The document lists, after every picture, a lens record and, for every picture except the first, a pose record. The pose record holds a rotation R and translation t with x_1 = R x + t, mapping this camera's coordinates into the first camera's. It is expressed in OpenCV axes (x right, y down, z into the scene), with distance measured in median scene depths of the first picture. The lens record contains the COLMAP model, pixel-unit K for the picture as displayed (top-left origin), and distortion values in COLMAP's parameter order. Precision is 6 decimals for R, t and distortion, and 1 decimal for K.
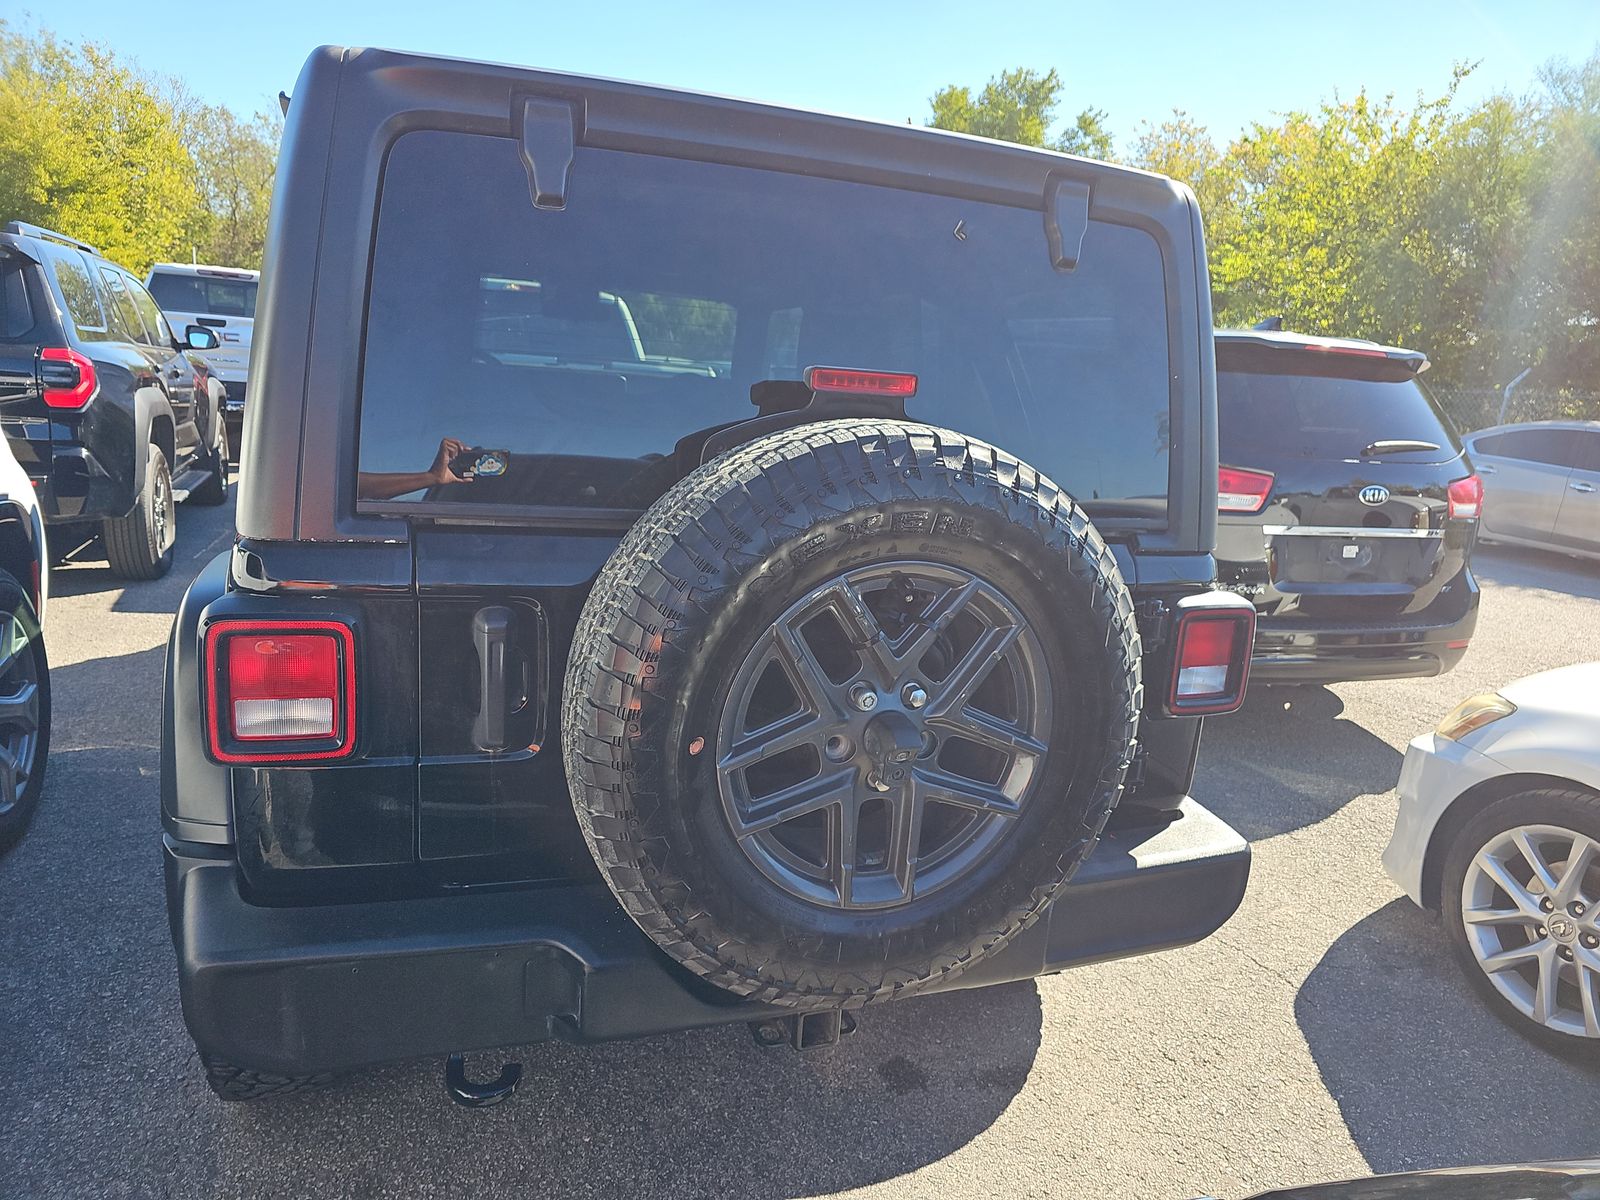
lens RADIAL K [[1112.2, 0, 795.7], [0, 1112.2, 623.3], [0, 0, 1]] dist [0.036904, -0.020359]
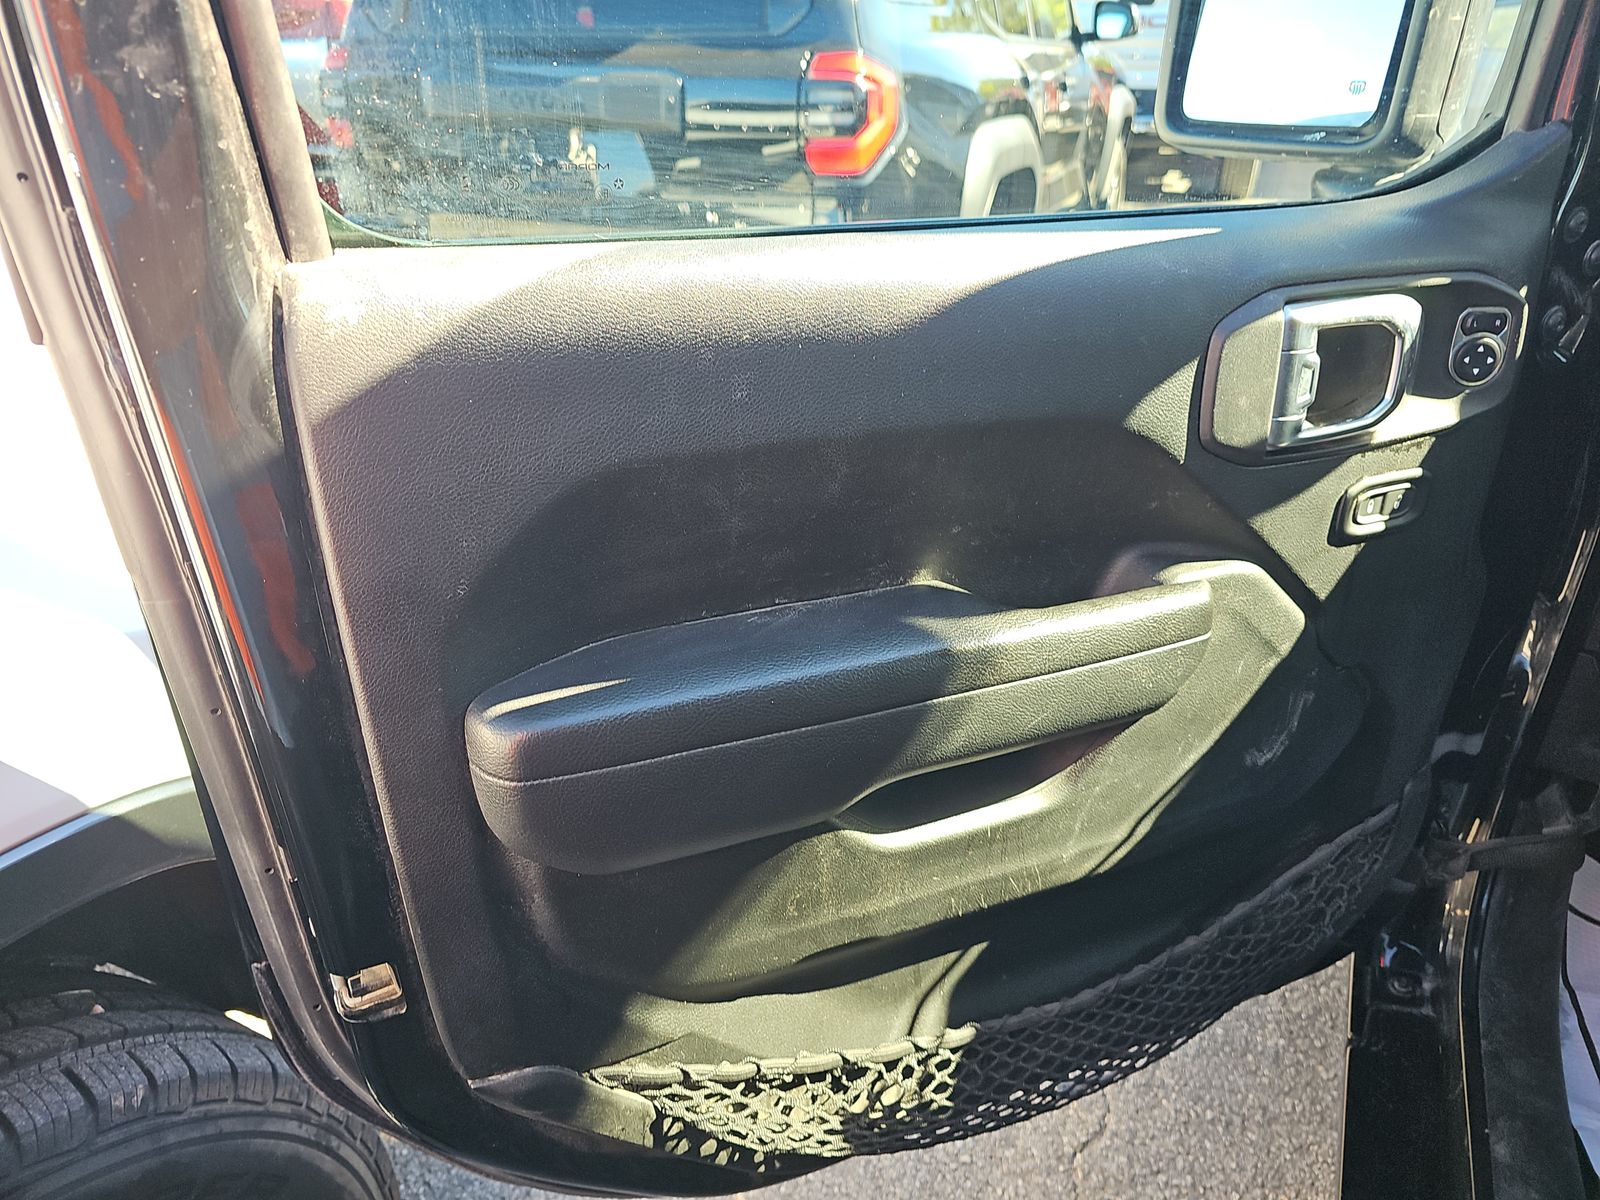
lens RADIAL K [[1112.2, 0, 795.7], [0, 1112.2, 623.3], [0, 0, 1]] dist [0.036904, -0.020359]
pose [[0.742035, 0.241163, -0.625479, -0.106276], [-0.084618, 0.959282, 0.269478, -0.048352], [0.664999, -0.147035, 0.732227, 0.213242]]
